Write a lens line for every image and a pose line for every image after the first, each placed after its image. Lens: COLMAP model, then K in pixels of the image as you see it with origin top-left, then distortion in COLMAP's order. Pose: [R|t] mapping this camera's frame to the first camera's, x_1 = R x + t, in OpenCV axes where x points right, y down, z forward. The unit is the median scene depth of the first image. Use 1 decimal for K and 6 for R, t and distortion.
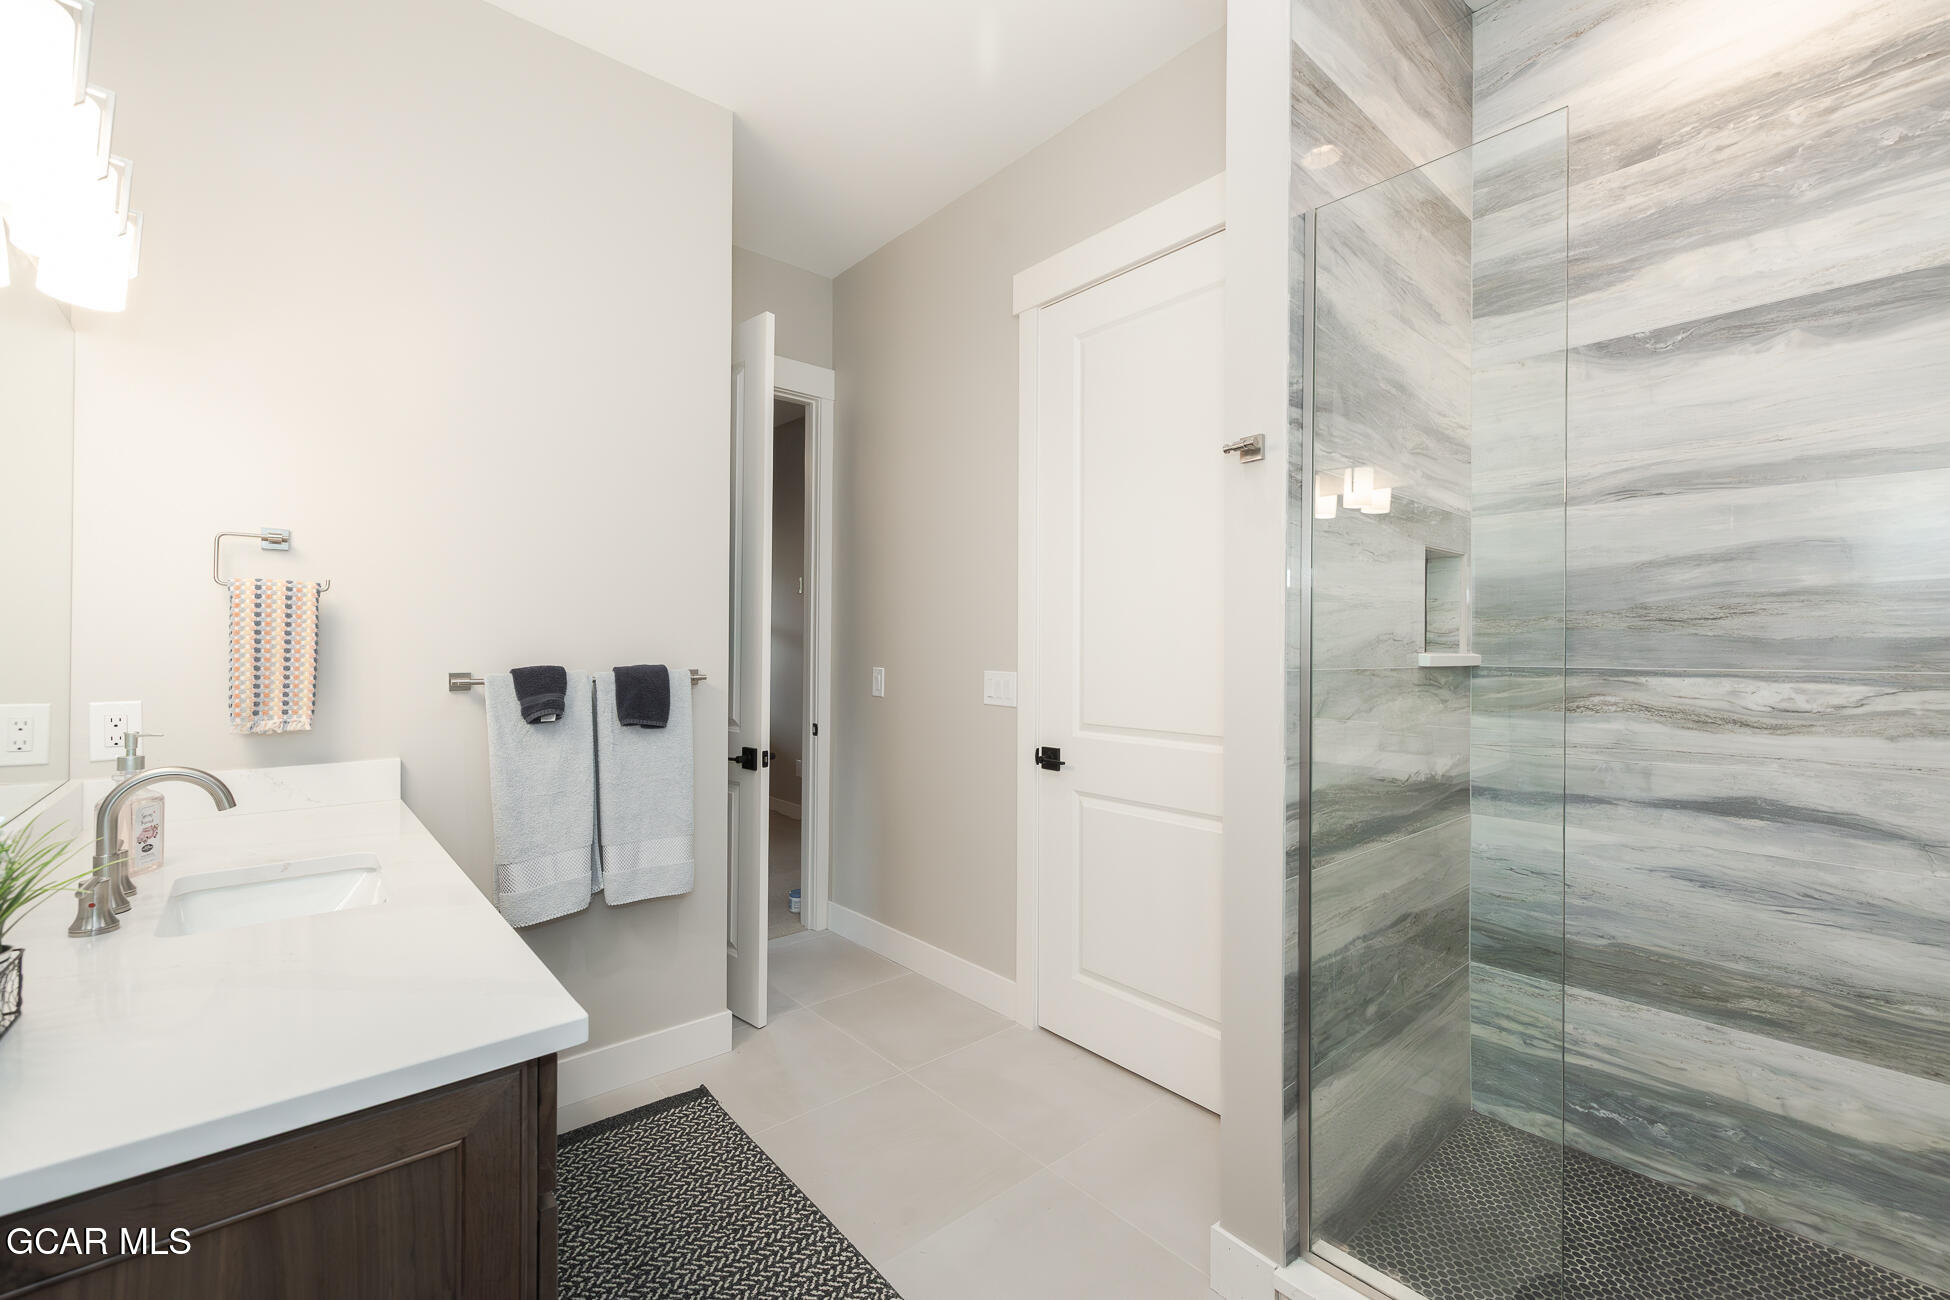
lens RADIAL K [[837.0, 0, 967.9], [0, 837.0, 647.4], [0, 0, 1]] dist [0.002075, -0.000150]
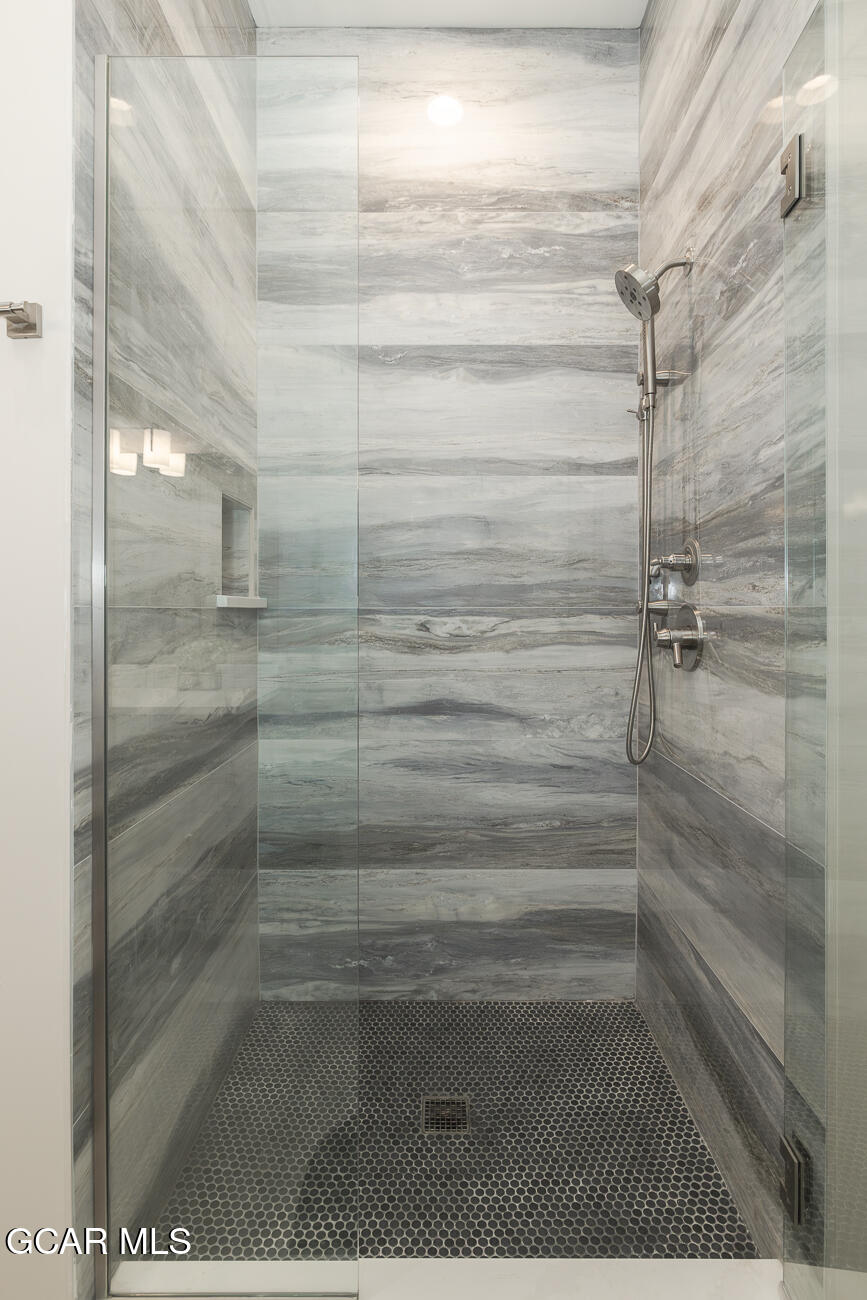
lens RADIAL K [[630.0, 0, 435.3], [0, 630.0, 613.3], [0, 0, 1]] dist [-0.004010, 0.001497]
pose [[0.656301, -0.005925, 0.754476, 0.139488], [0.003964, 0.999982, 0.004405, 0.030382], [-0.754488, 0.000100, 0.656313, 0.311274]]
